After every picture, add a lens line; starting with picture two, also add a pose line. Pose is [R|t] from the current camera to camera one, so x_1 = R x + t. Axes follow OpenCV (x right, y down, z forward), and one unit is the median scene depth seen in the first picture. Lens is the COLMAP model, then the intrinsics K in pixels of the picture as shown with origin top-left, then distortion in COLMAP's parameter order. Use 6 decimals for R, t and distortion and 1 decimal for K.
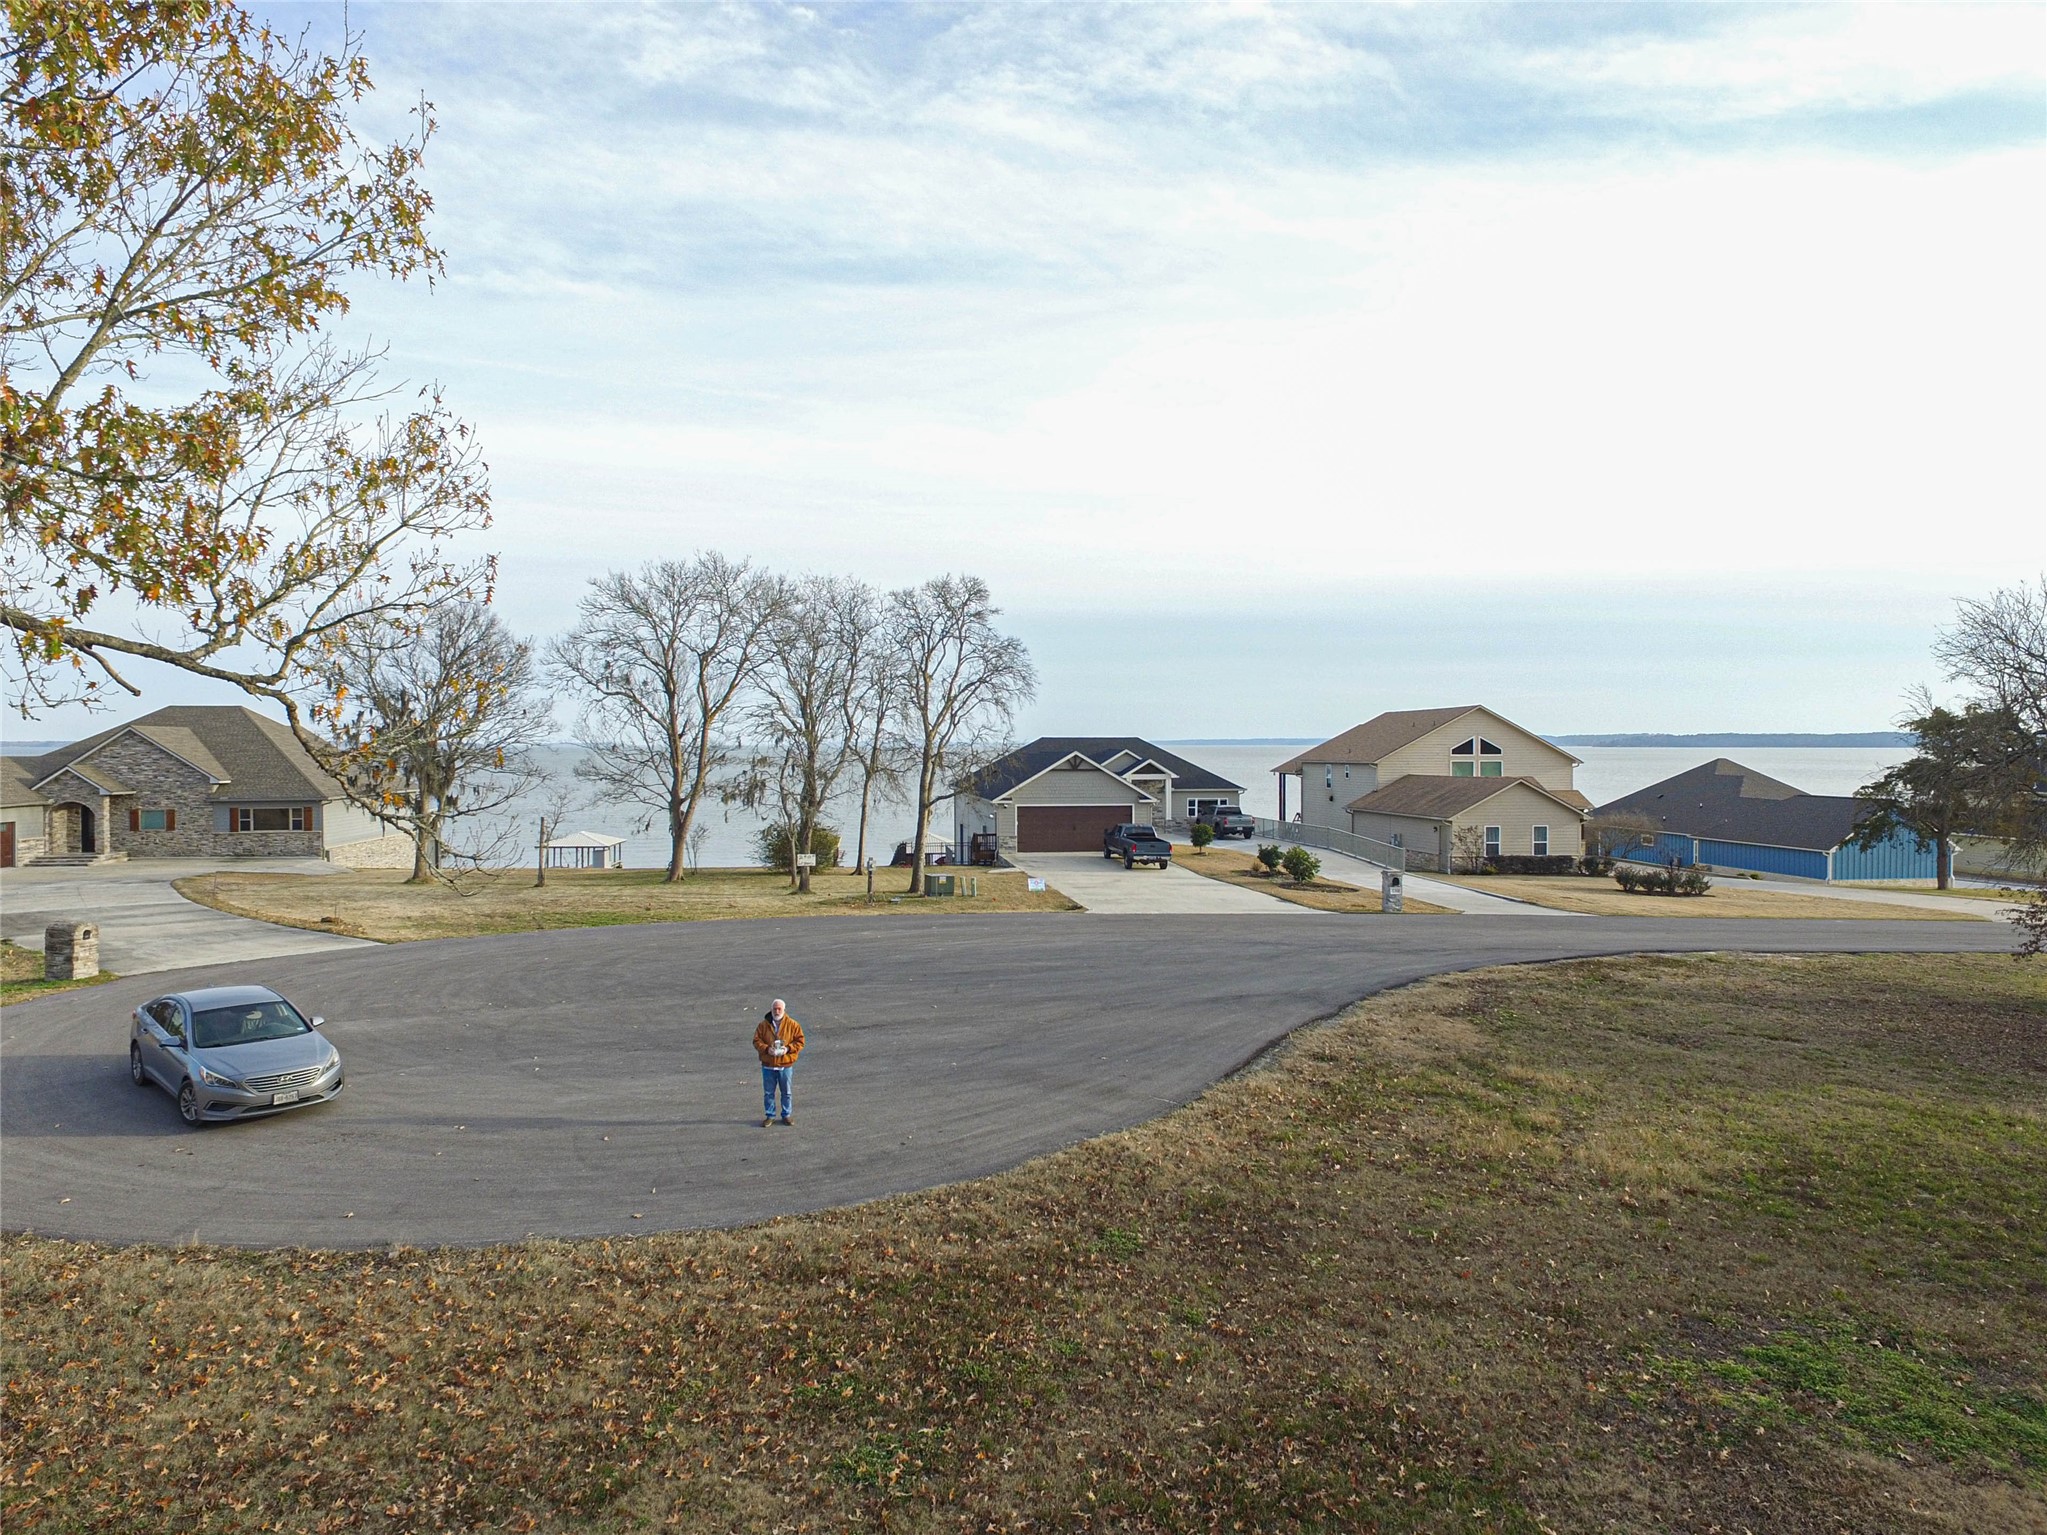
lens RADIAL K [[1273.5, 0, 987.1], [0, 1273.5, 810.7], [0, 0, 1]] dist [-0.001973, 0.000991]
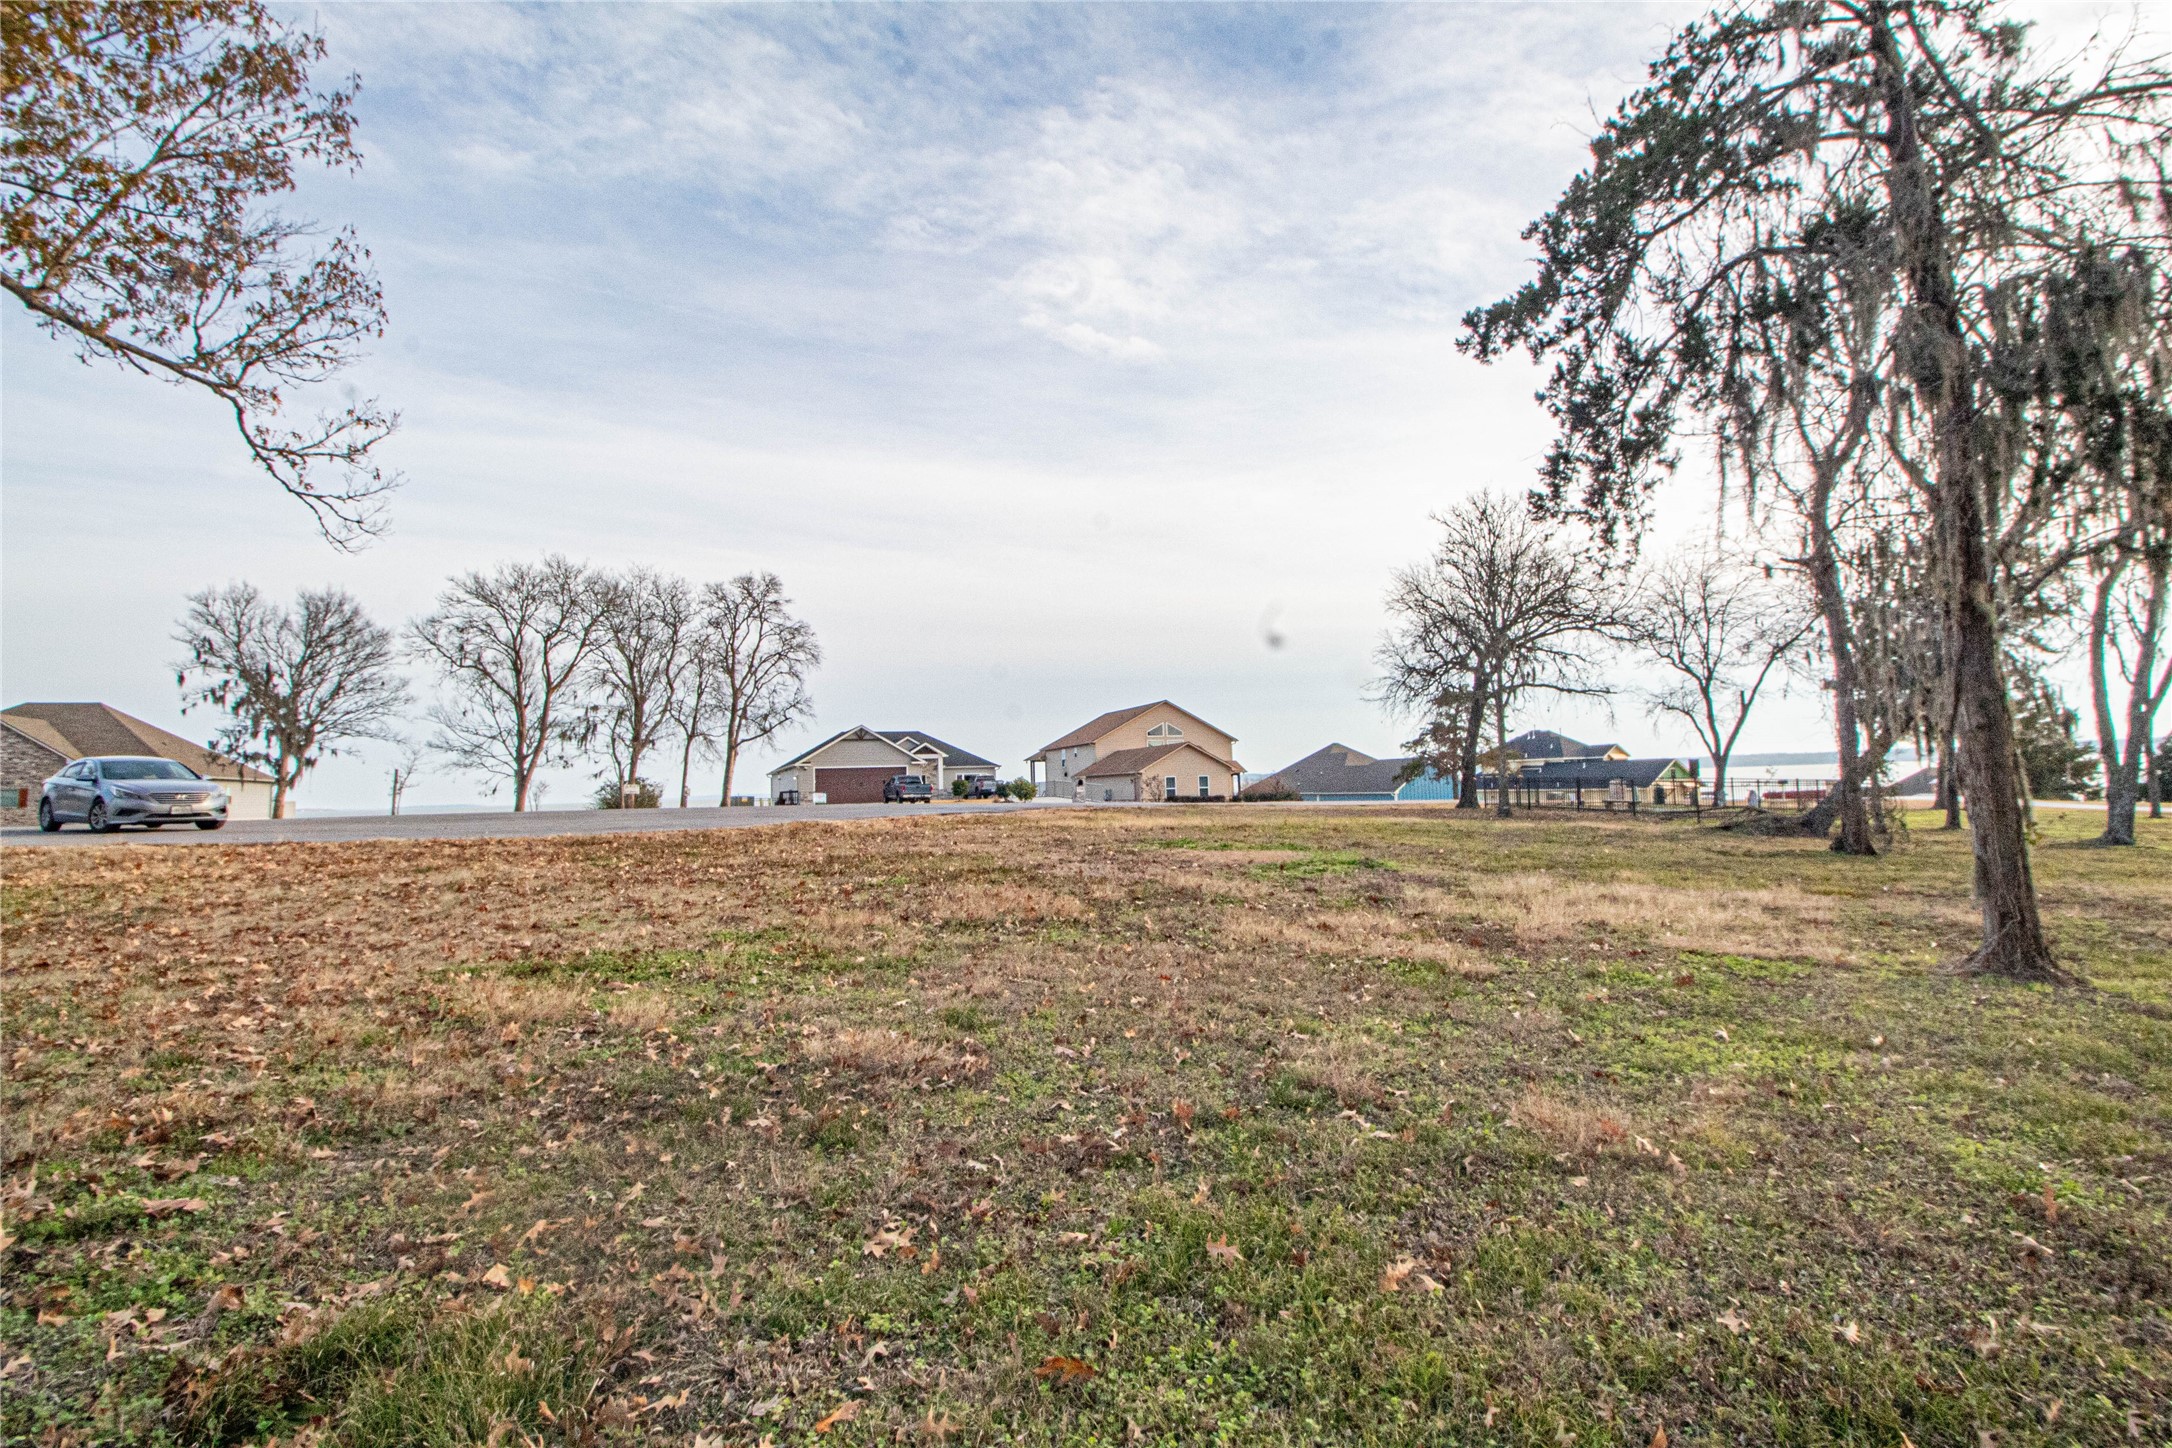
lens RADIAL K [[1051.8, 0, 1086.0], [0, 1051.8, 724.0], [0, 0, 1]] dist [0.001385, -0.018608]
pose [[0.969762, -0.009021, 0.243885, 0.034533], [0.039073, 0.992165, -0.118667, 0.100904], [-0.240904, 0.124608, 0.962517, -0.097369]]
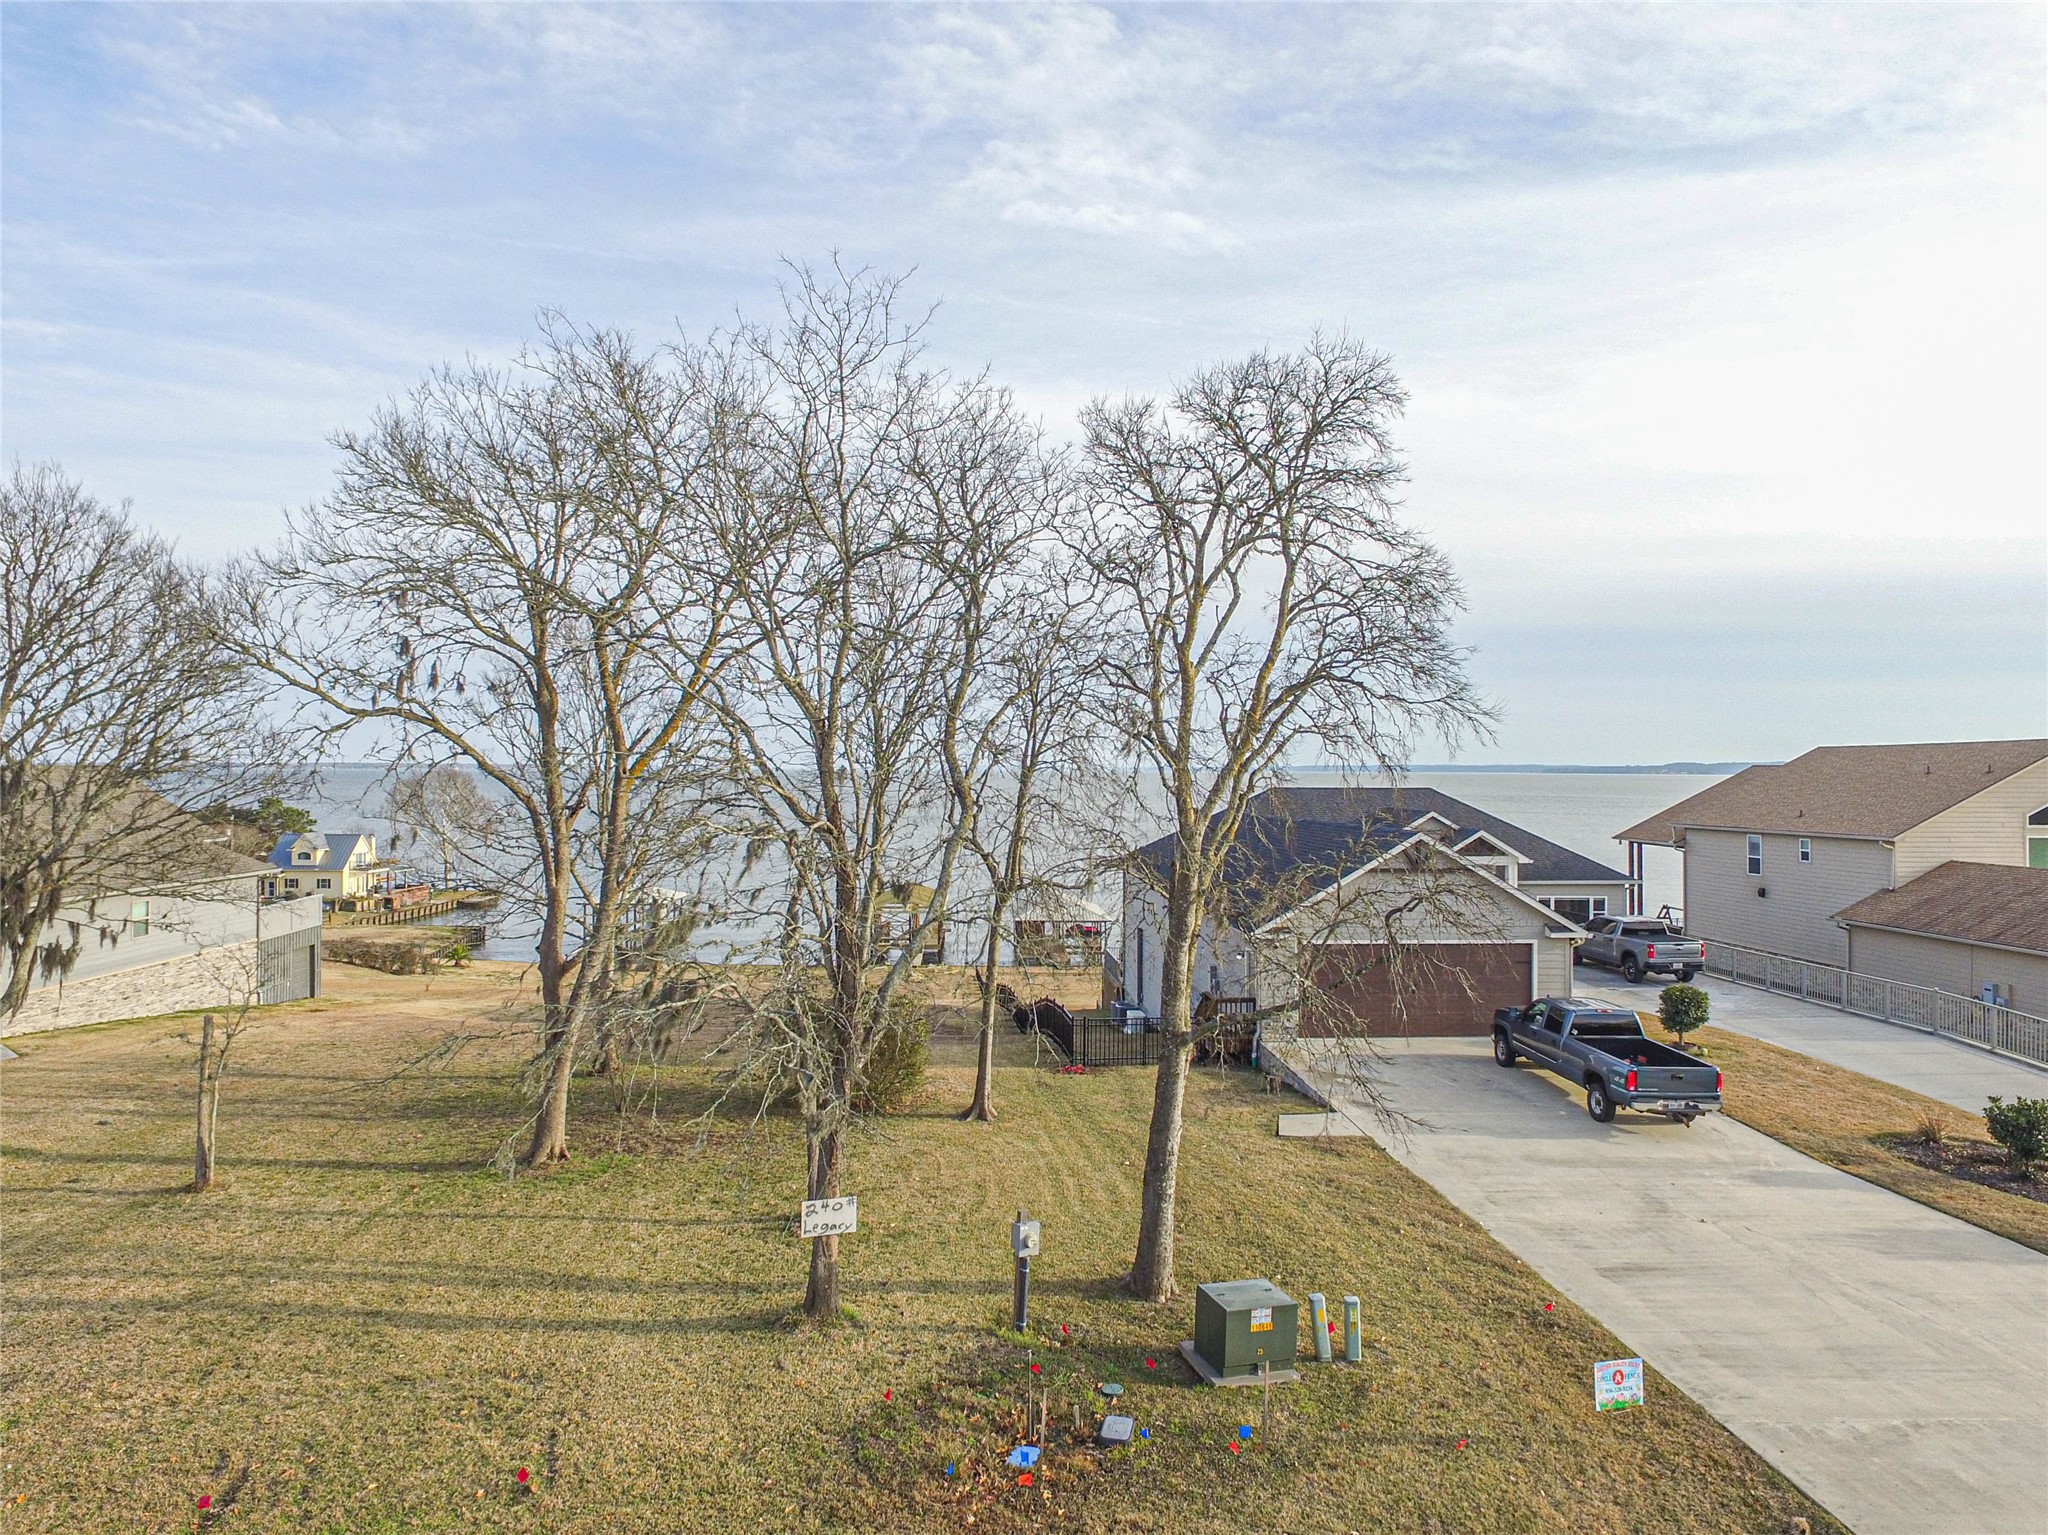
lens RADIAL K [[1193.1, 0, 1024.0], [0, 1193.1, 767.5], [0, 0, 1]] dist [-0.015379, 0.016065]
pose [[0.998497, 0.002210, -0.054758, -0.066515], [-0.005086, 0.998611, -0.052440, -0.054056], [0.054566, 0.052639, 0.997122, 0.616893]]
